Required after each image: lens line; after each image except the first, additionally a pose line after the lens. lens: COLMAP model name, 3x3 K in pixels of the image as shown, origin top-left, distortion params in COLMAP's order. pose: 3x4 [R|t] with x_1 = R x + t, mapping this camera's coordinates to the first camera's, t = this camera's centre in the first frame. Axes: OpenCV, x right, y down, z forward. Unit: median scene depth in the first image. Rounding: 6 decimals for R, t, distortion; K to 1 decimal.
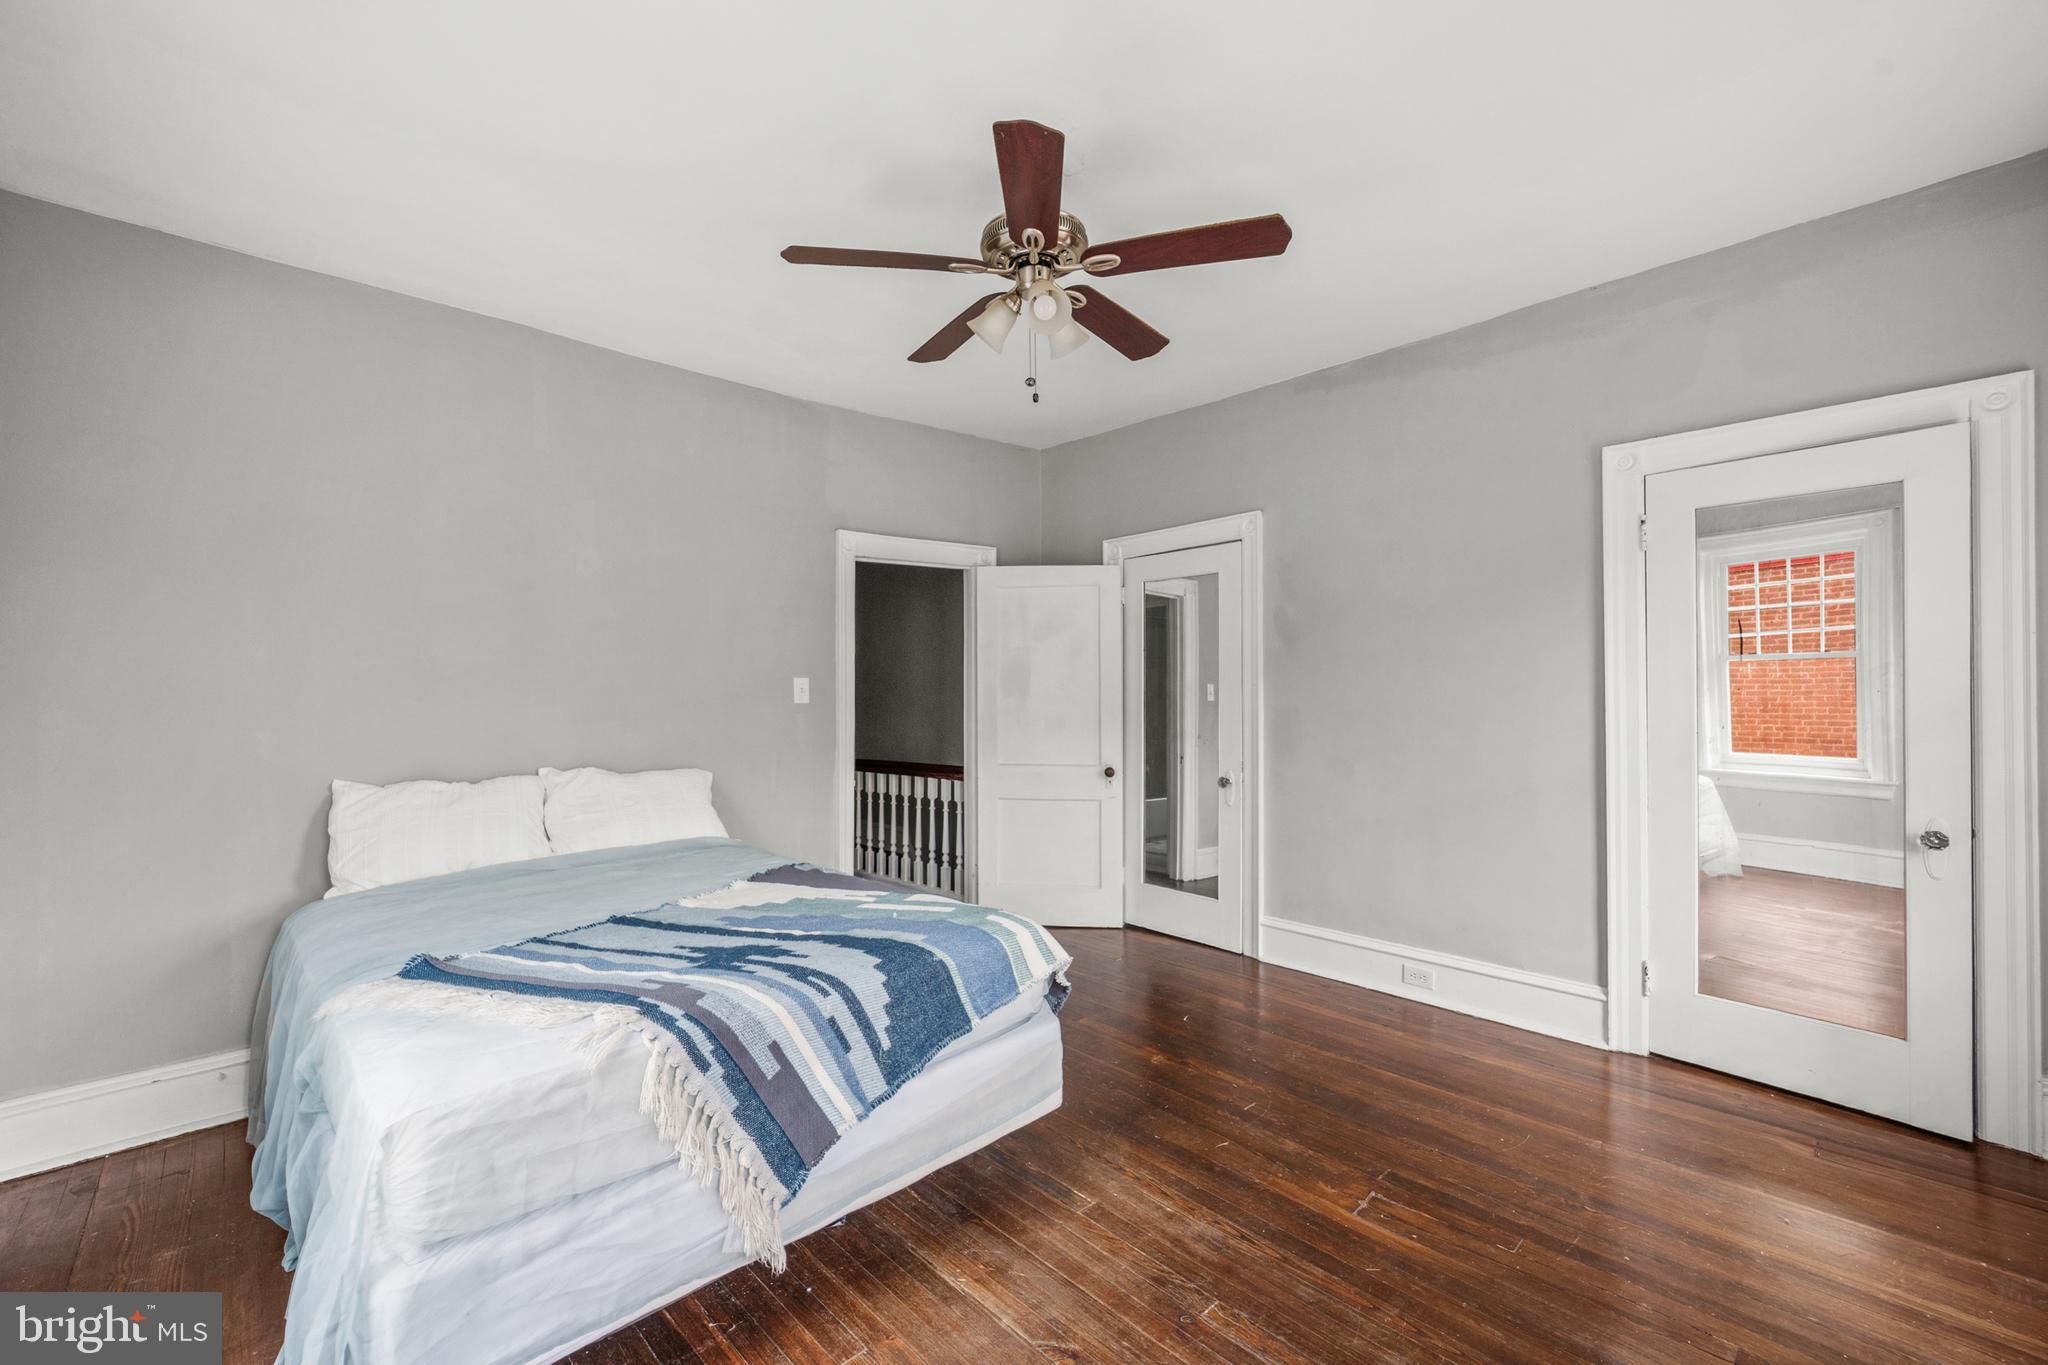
lens RADIAL K [[835.0, 0, 1021.3], [0, 835.0, 680.6], [0, 0, 1]] dist [-0.002825, -0.000492]
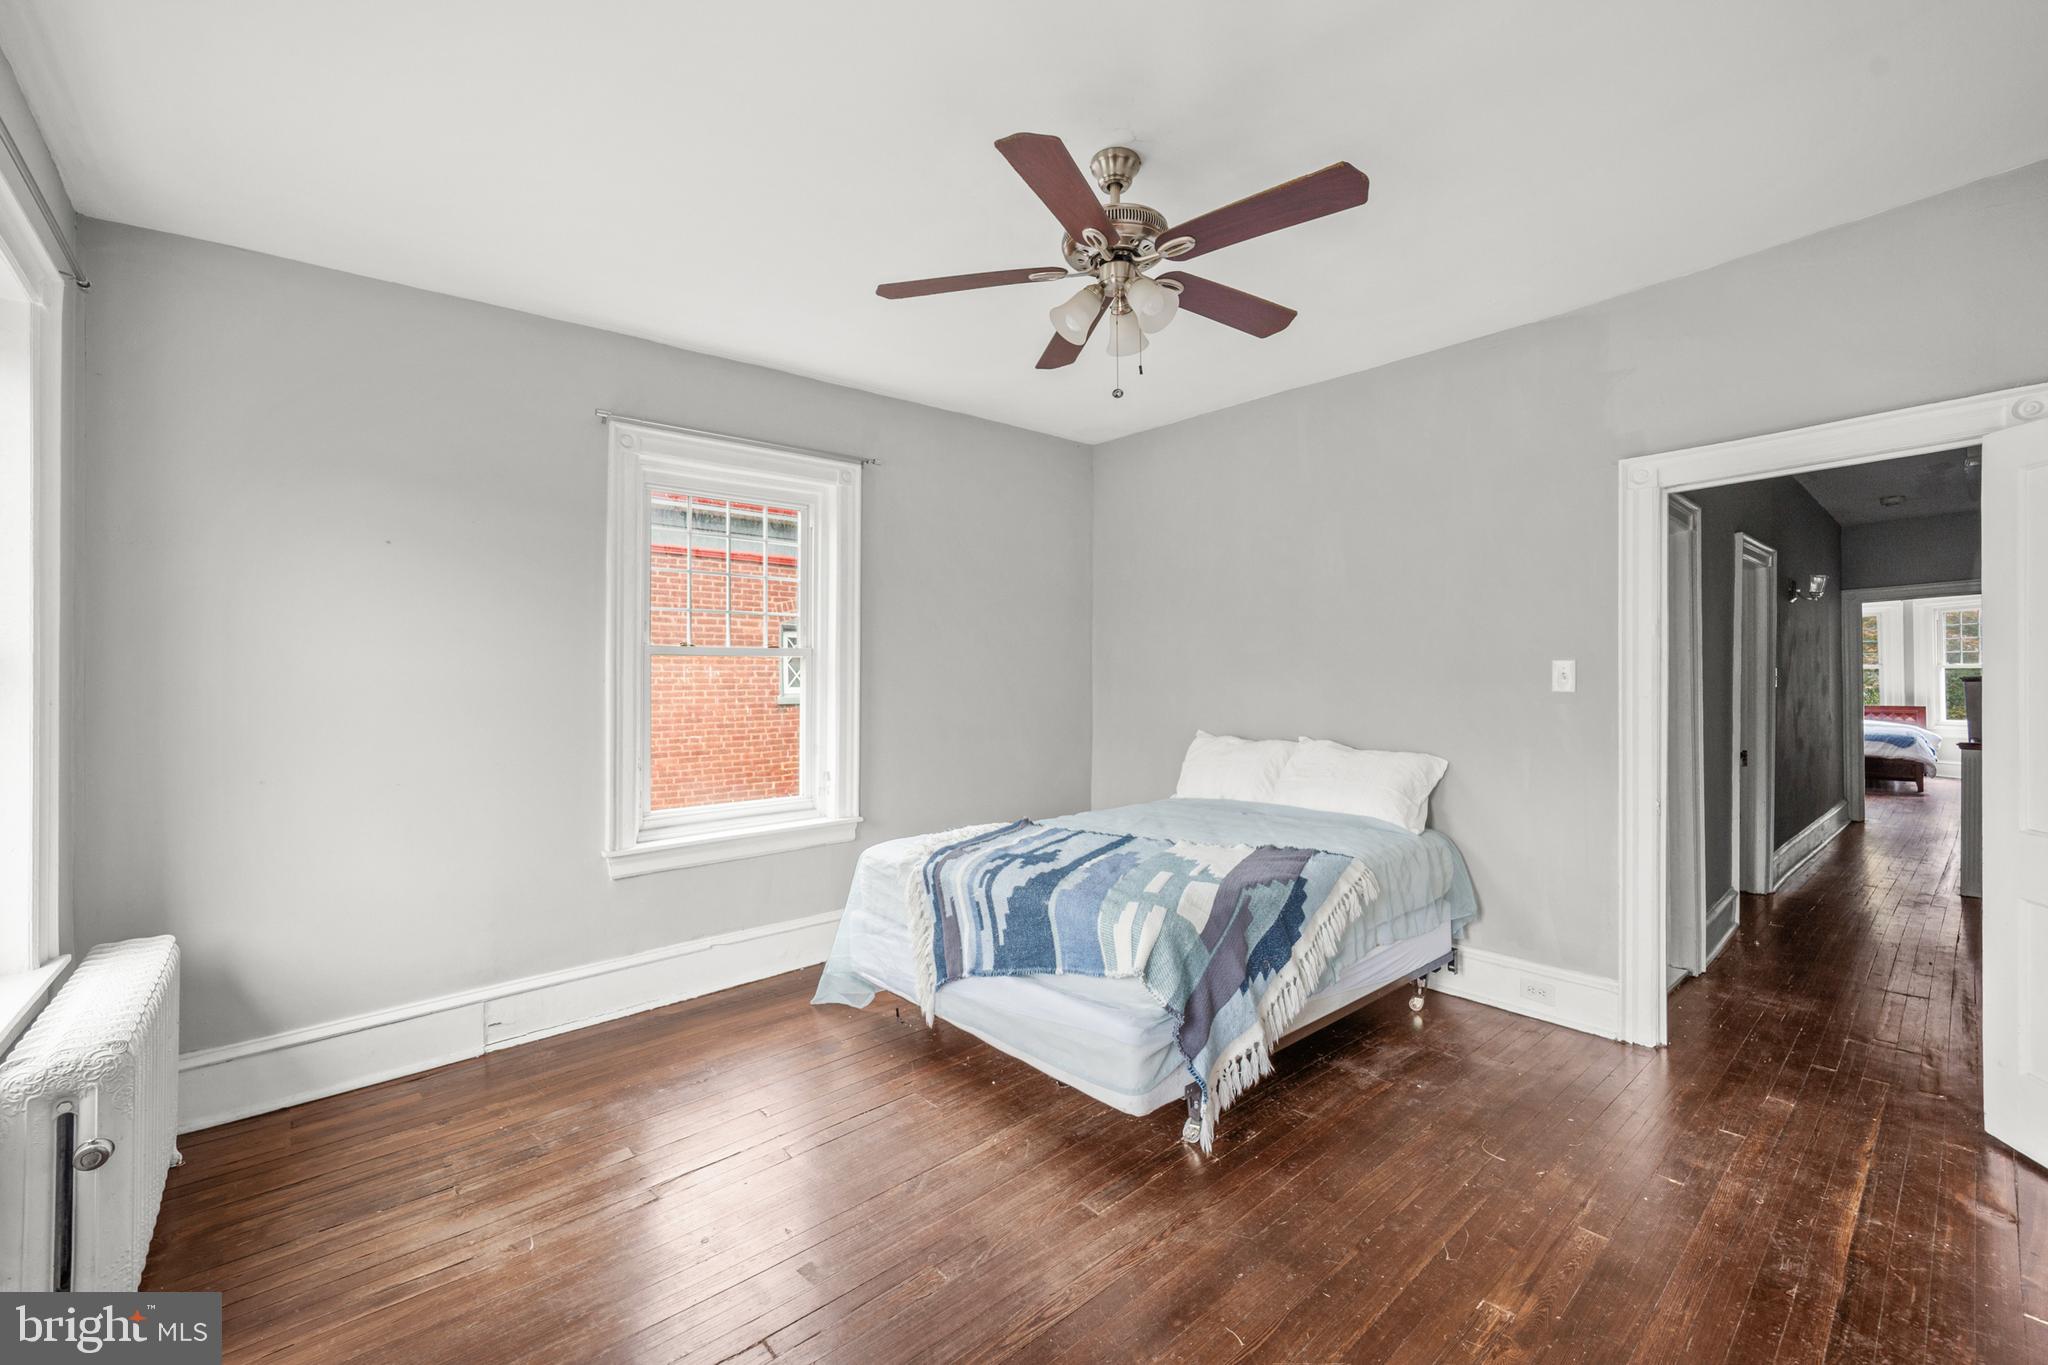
lens RADIAL K [[835.0, 0, 1038.0], [0, 835.0, 675.7], [0, 0, 1]] dist [-0.002825, -0.000492]
pose [[-0.024786, 0.013284, -0.999605, 1.107141], [0.017555, 0.999763, 0.012851, -0.015781], [0.999539, -0.017230, -0.025013, 1.014213]]
